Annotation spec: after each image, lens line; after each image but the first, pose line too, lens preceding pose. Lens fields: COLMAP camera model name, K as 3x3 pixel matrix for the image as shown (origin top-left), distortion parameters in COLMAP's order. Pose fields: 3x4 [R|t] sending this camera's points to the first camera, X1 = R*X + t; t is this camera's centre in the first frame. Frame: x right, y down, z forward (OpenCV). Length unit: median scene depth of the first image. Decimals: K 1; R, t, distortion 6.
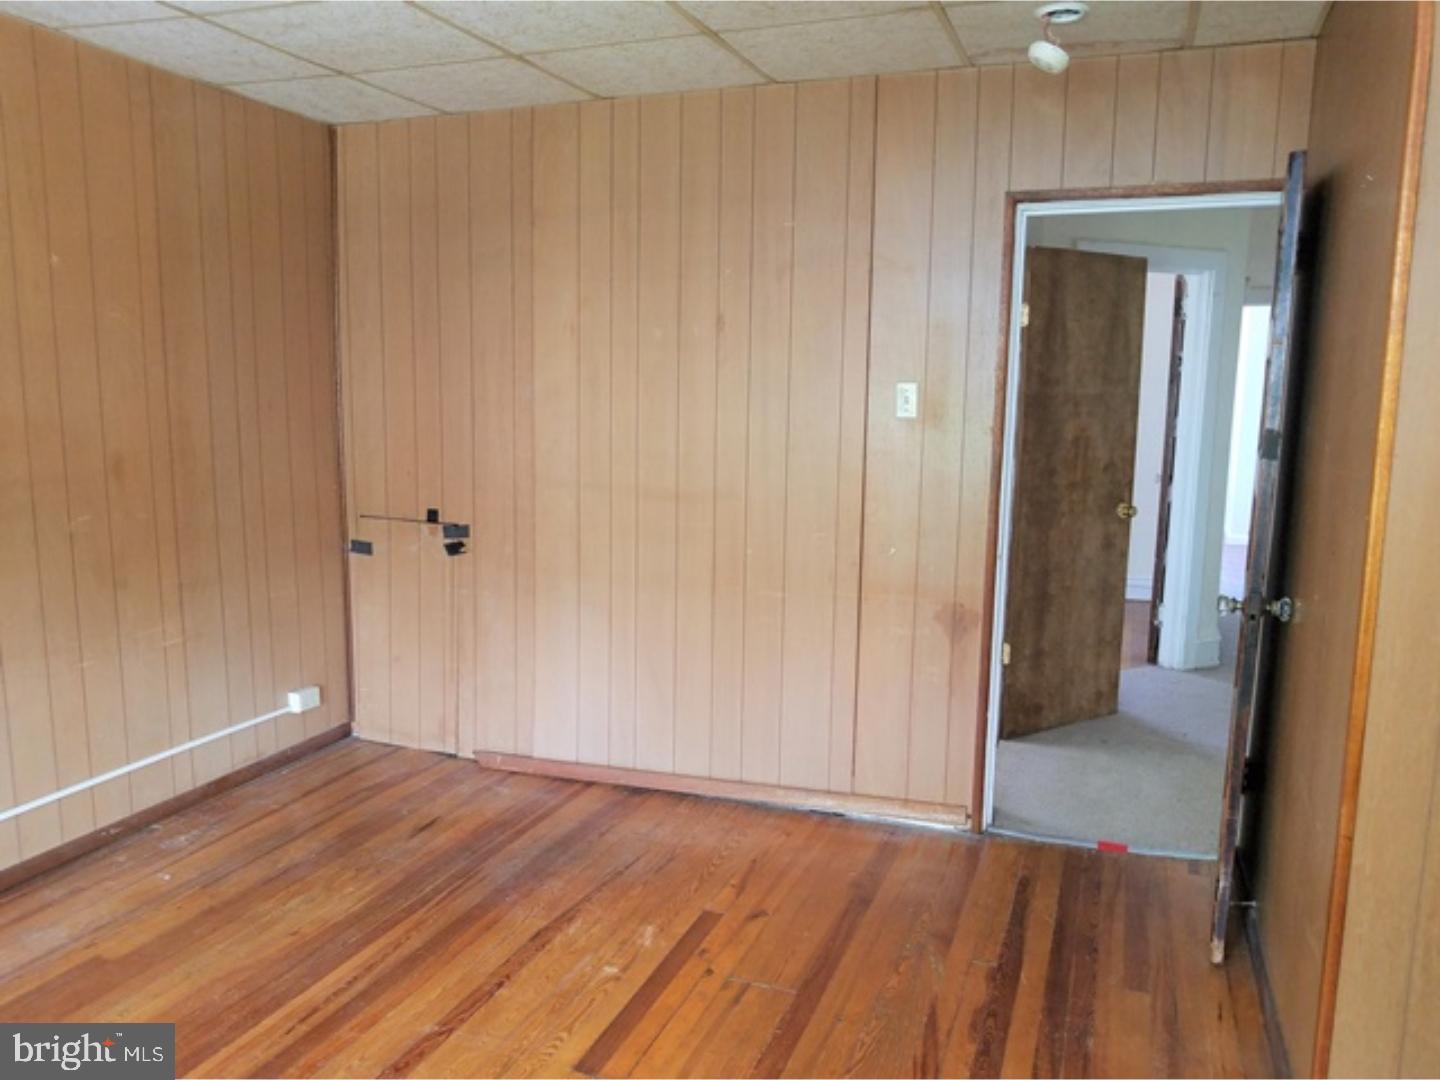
lens RADIAL K [[1125.1, 0, 720.0], [0, 1125.1, 540.0], [0, 0, 1]] dist [0.000117, -0.001184]
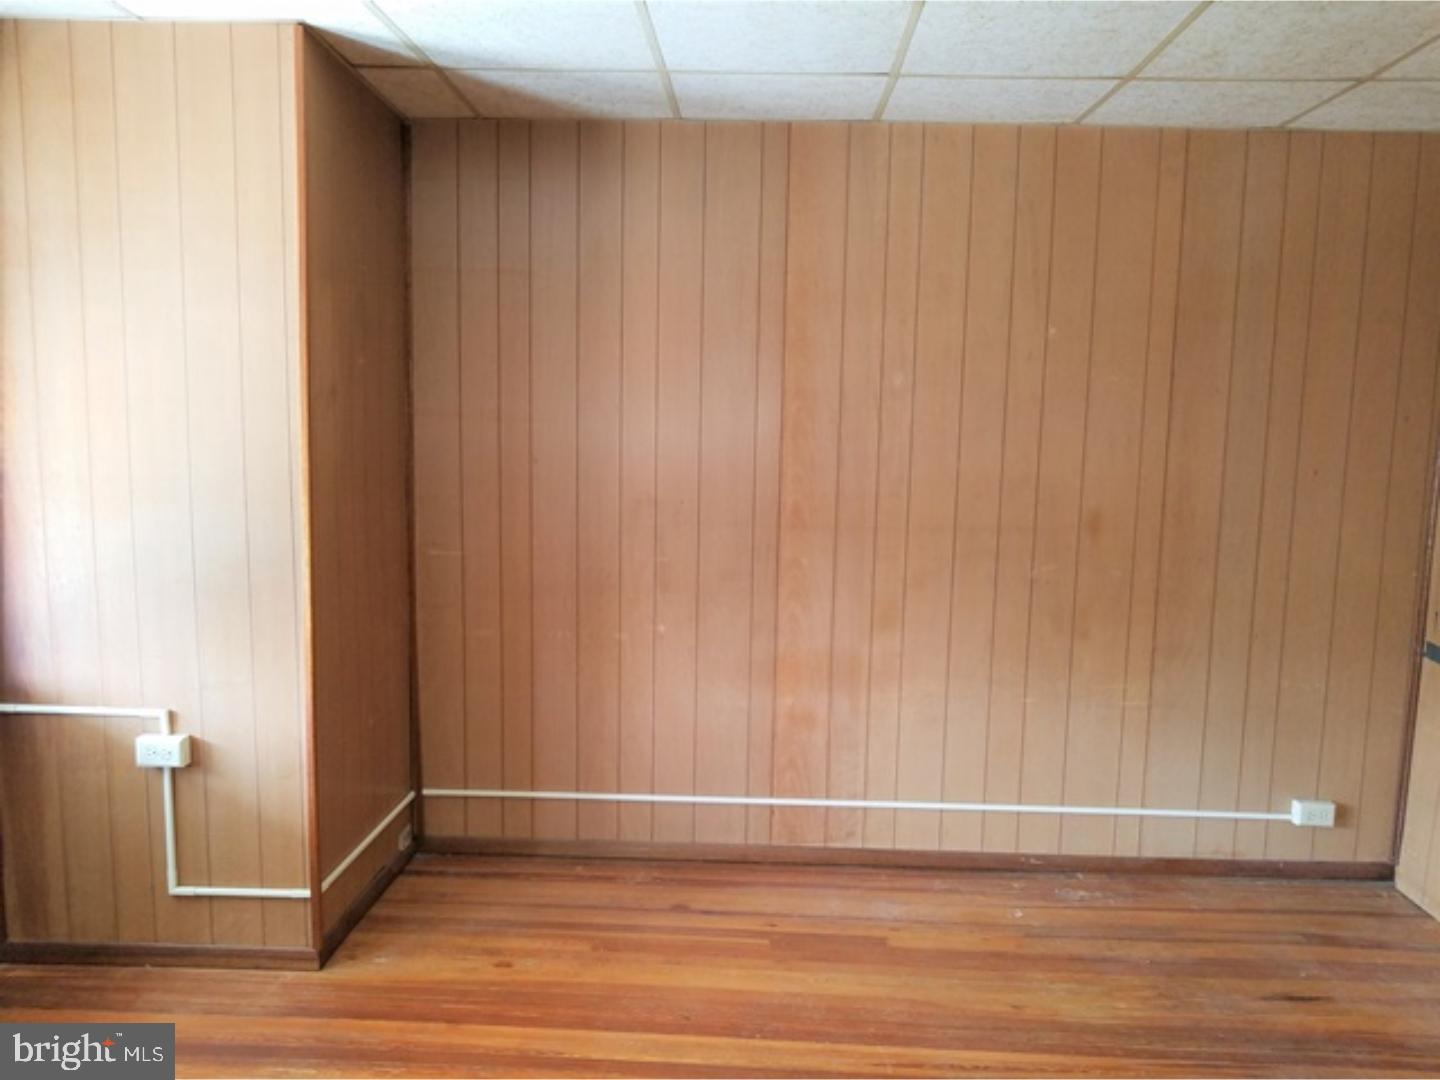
lens RADIAL K [[1170.1, 0, 720.0], [0, 1170.1, 540.0], [0, 0, 1]] dist [-0.032939, 0.002424]
pose [[0.293906, 0.082659, -0.952254, 0.371868], [-0.141720, 0.989011, 0.042109, -0.043088], [0.945270, 0.122577, 0.302391, 0.325890]]
